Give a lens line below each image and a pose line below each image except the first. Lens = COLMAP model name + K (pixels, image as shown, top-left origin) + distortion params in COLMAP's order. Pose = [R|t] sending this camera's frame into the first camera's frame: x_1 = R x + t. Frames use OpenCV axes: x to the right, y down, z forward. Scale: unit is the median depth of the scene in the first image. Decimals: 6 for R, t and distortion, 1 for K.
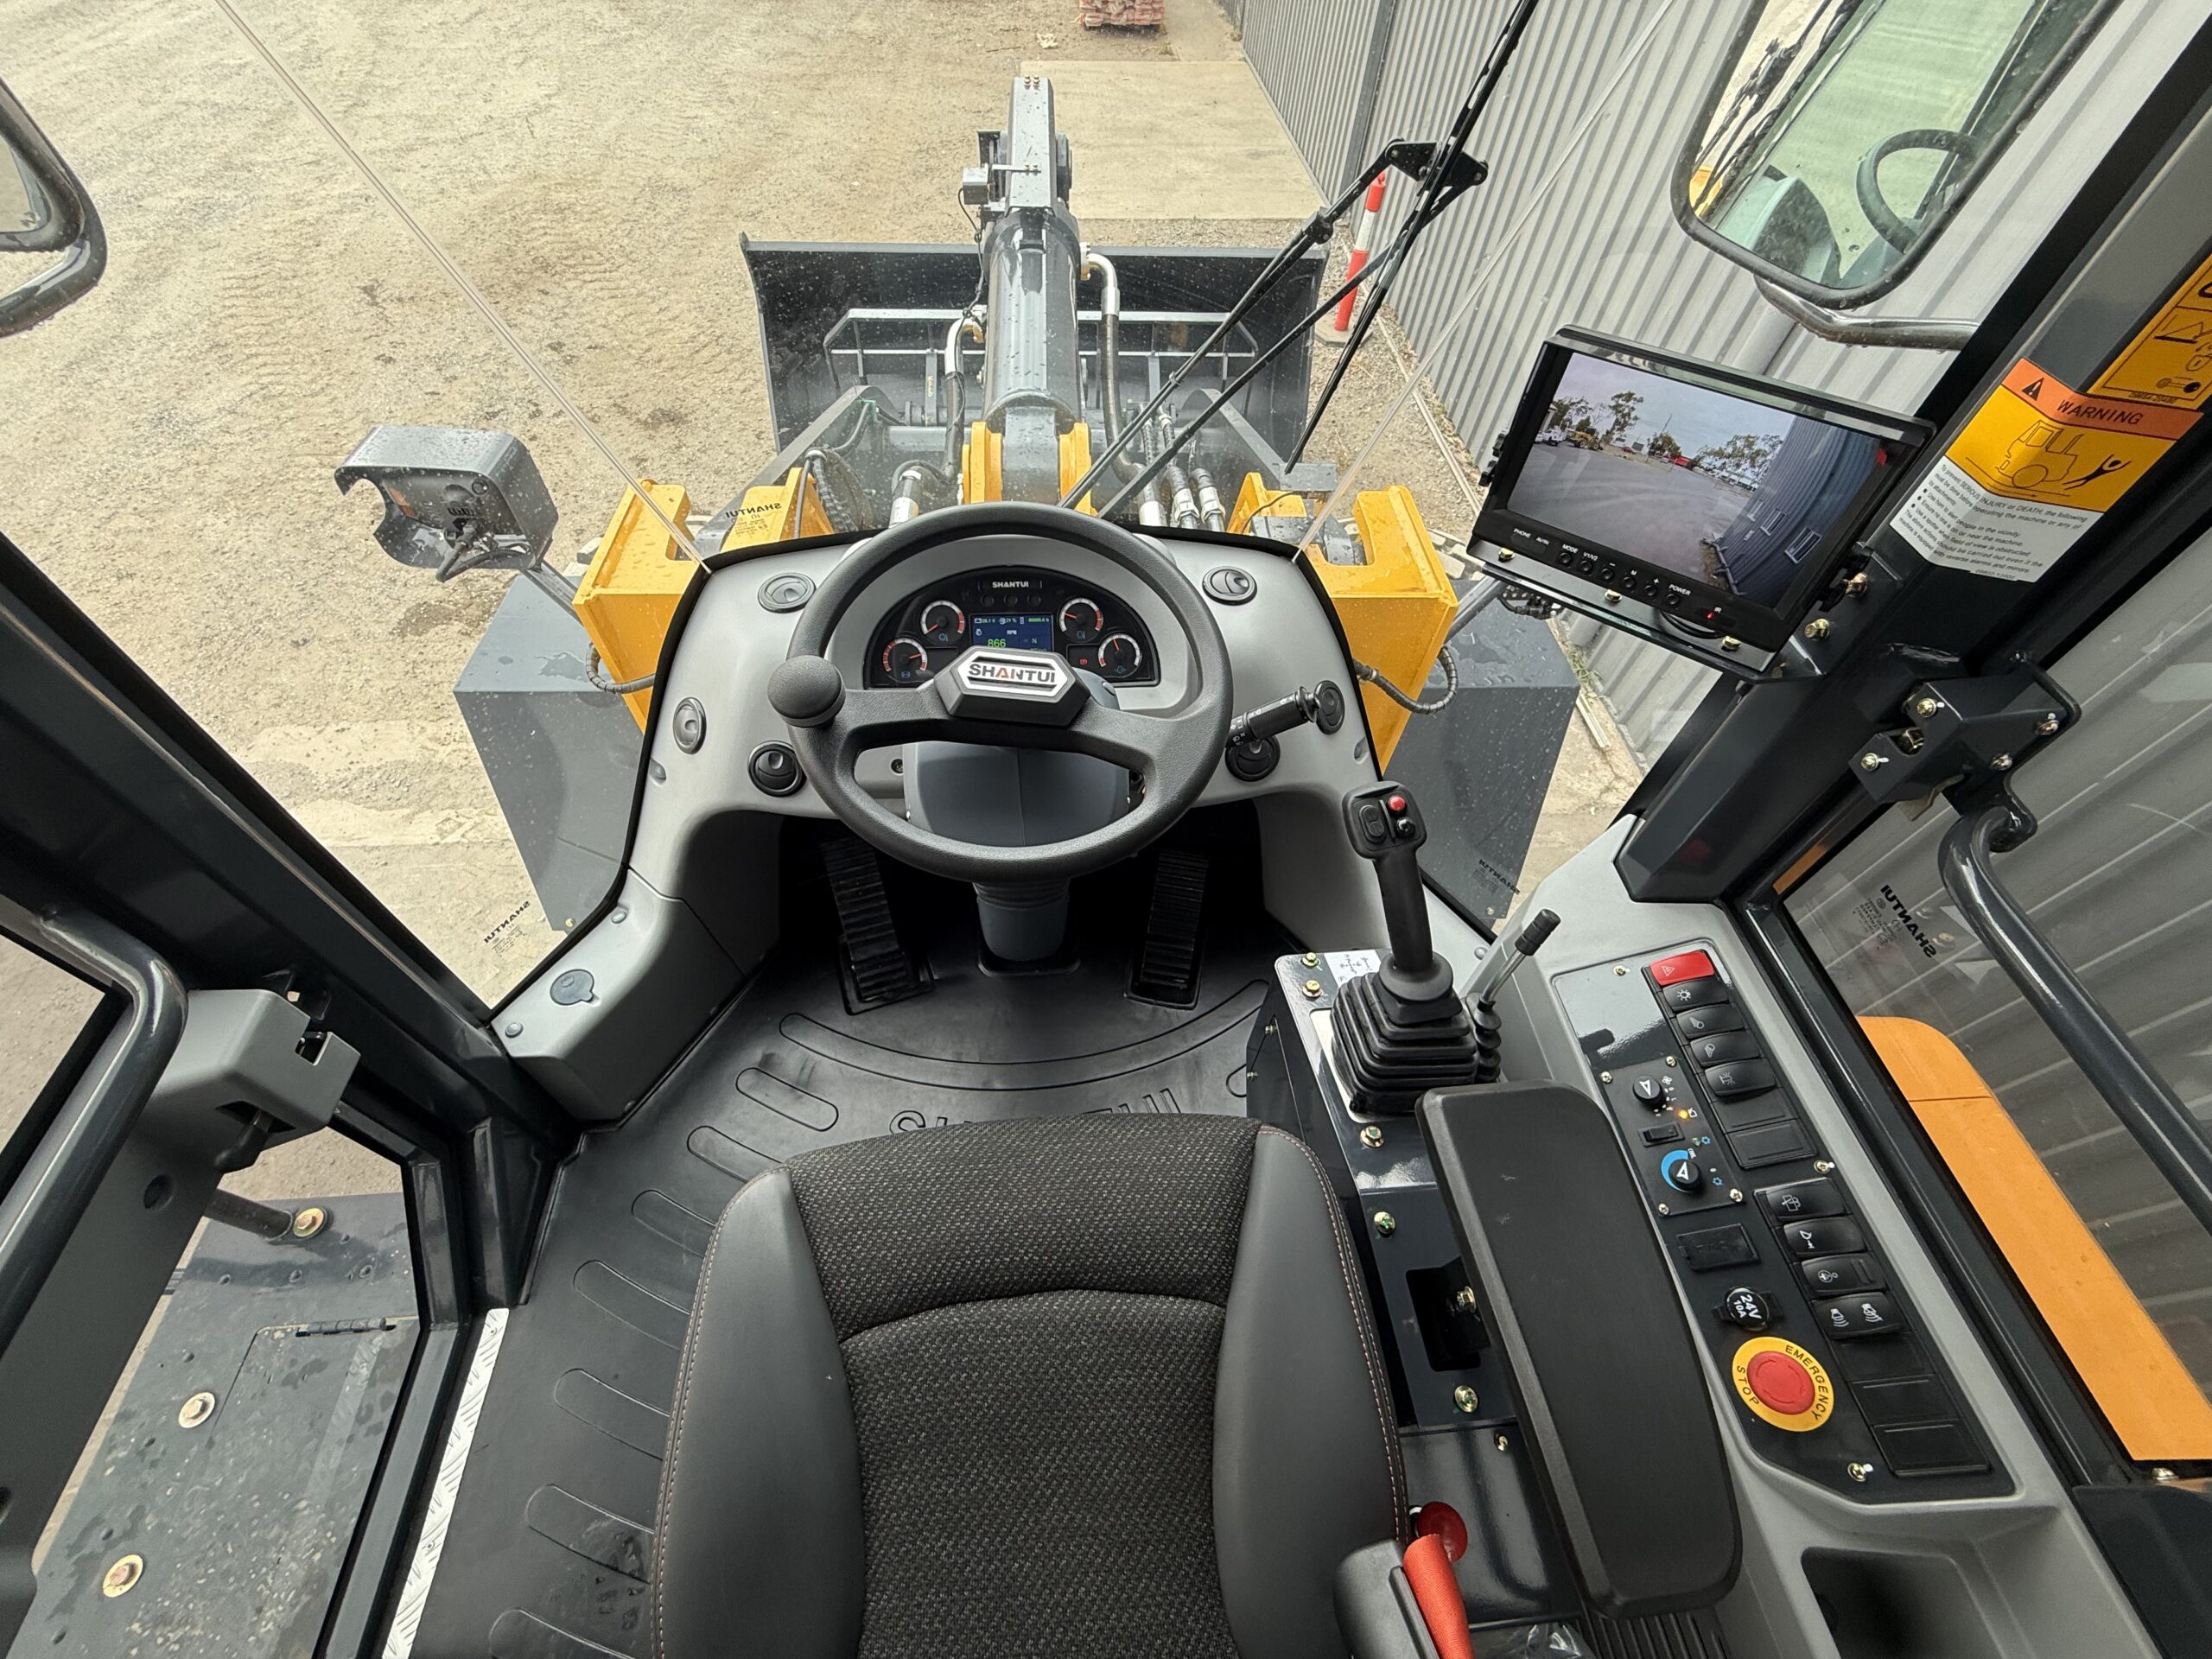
lens RADIAL K [[880.0, 0, 1101.0], [0, 880.0, 826.3], [0, 0, 1]] dist [0.001488, -0.000661]
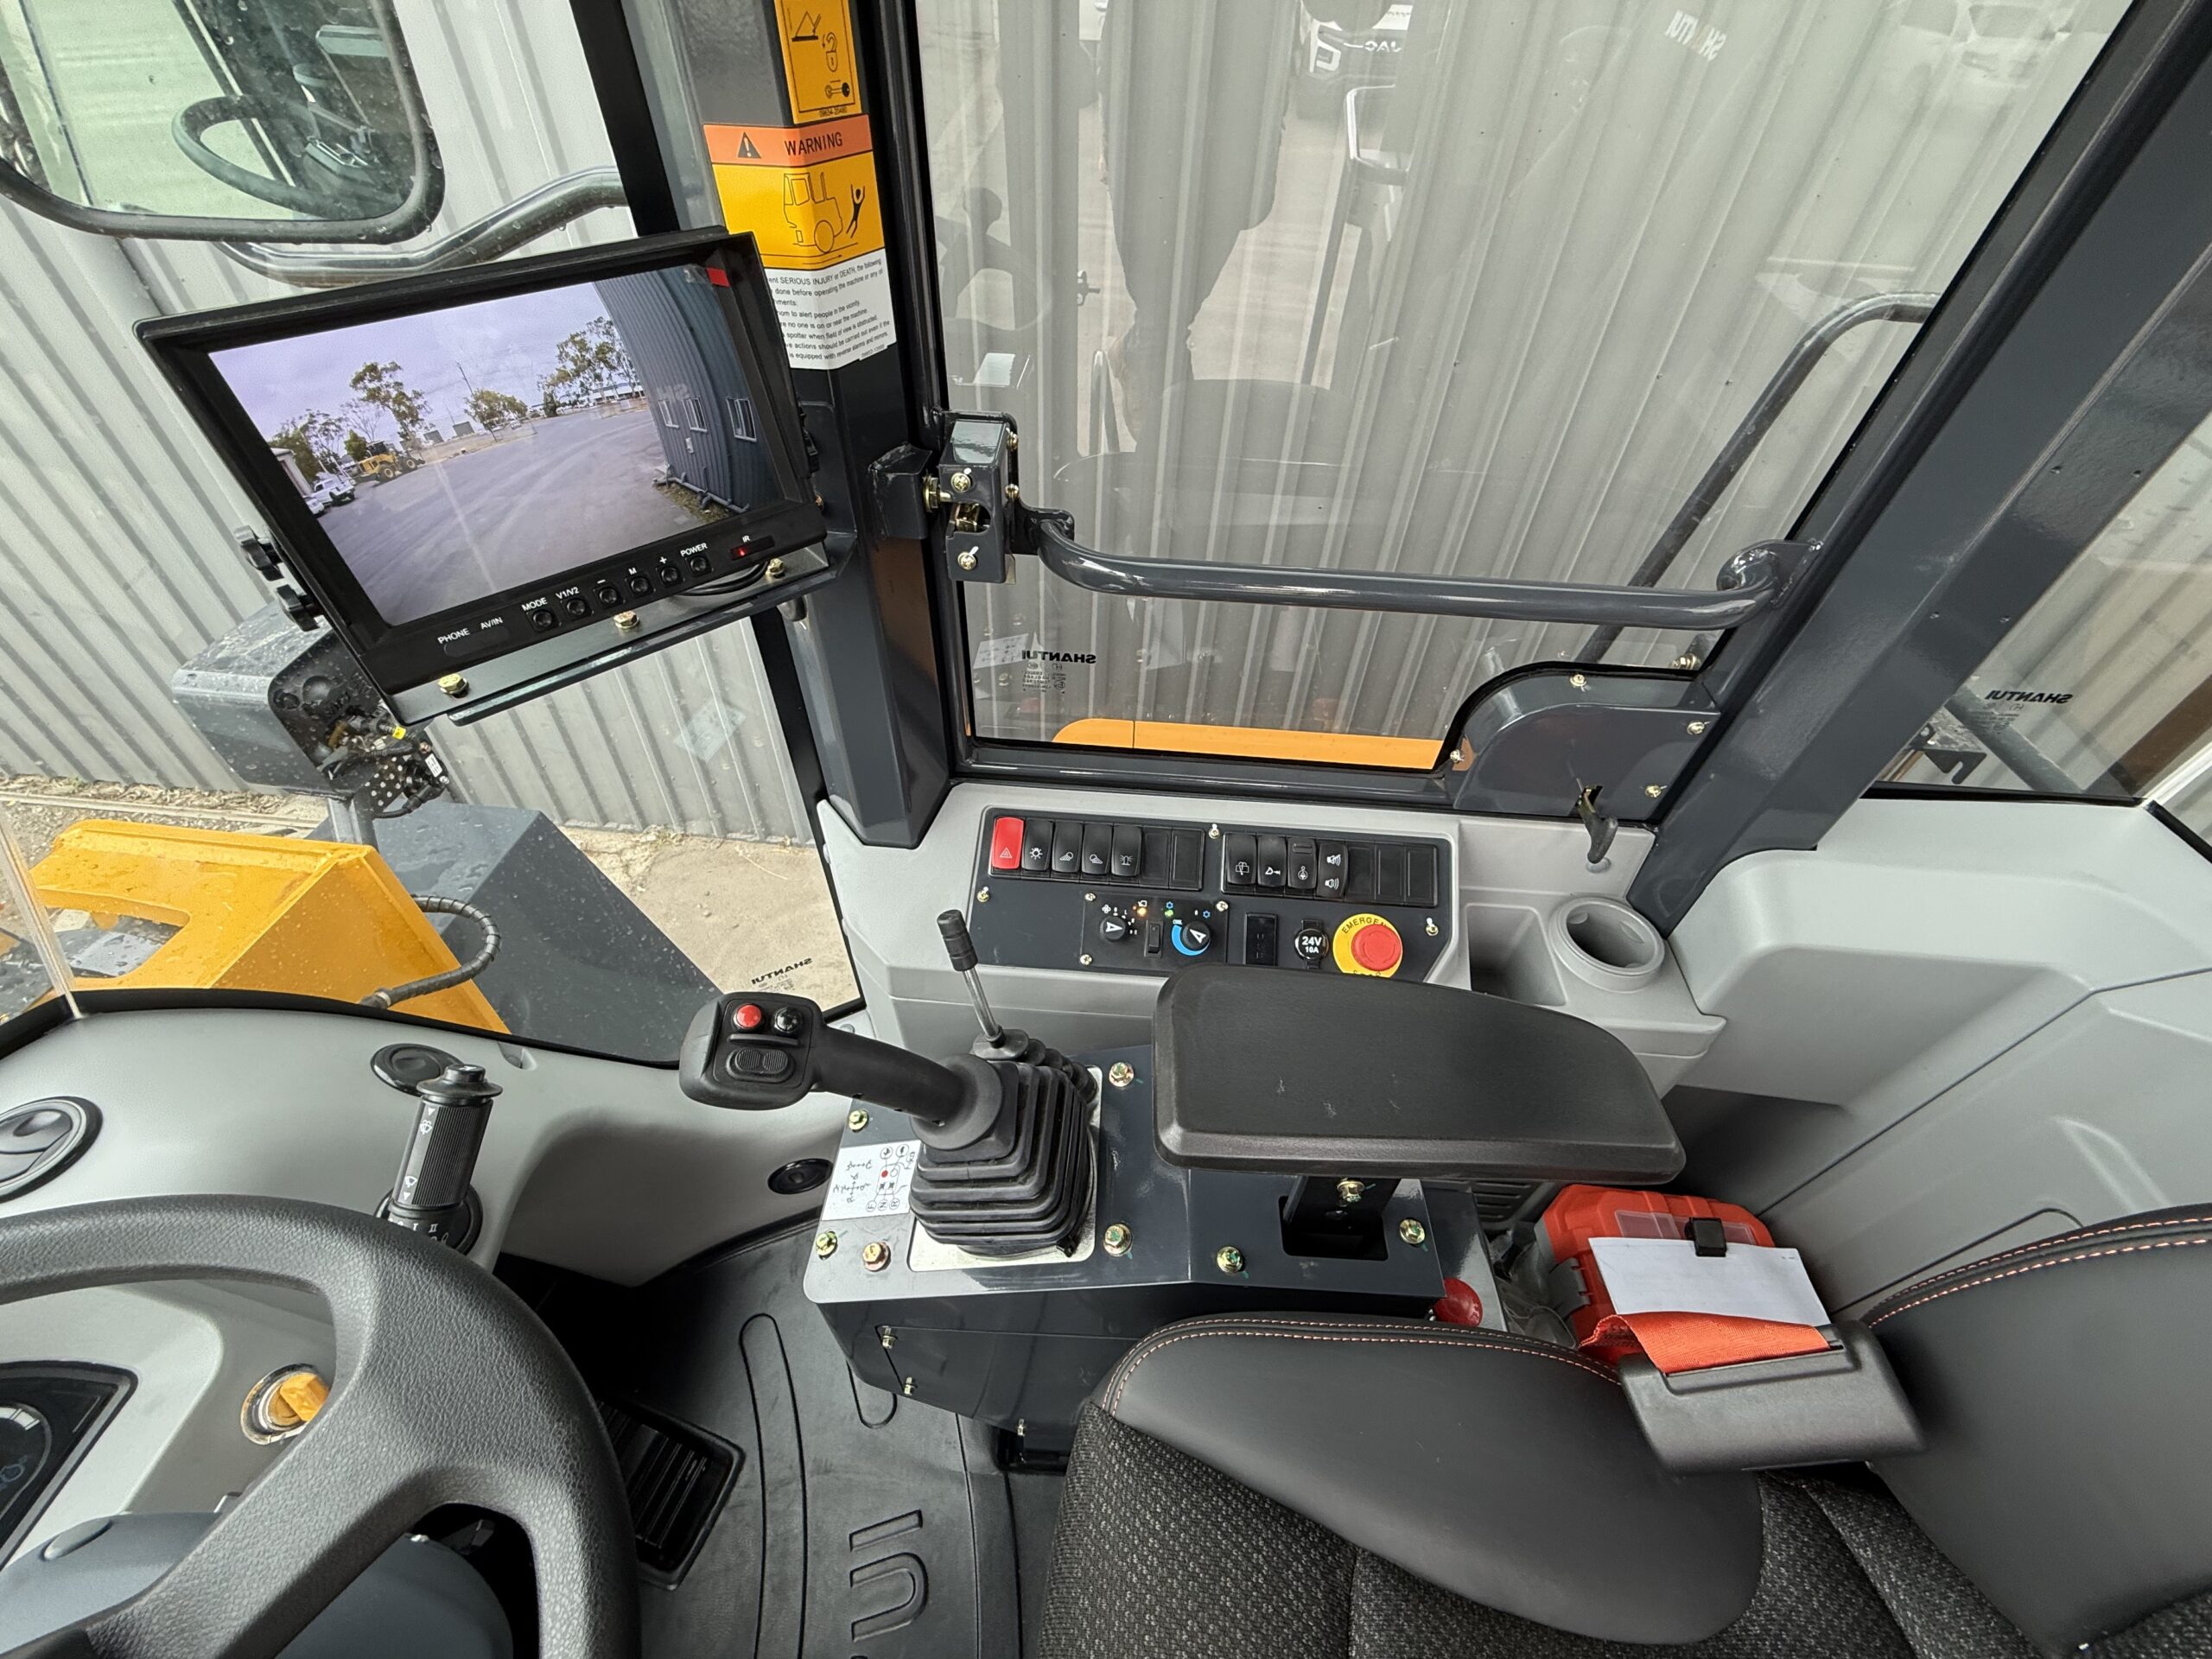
lens RADIAL K [[880.0, 0, 1101.0], [0, 880.0, 826.3], [0, 0, 1]] dist [0.001488, -0.000661]
pose [[0.138059, -0.702455, 0.698209, 0.027246], [0.769914, 0.519578, 0.370501, -0.147017], [-0.623035, 0.486410, 0.612563, 0.416207]]
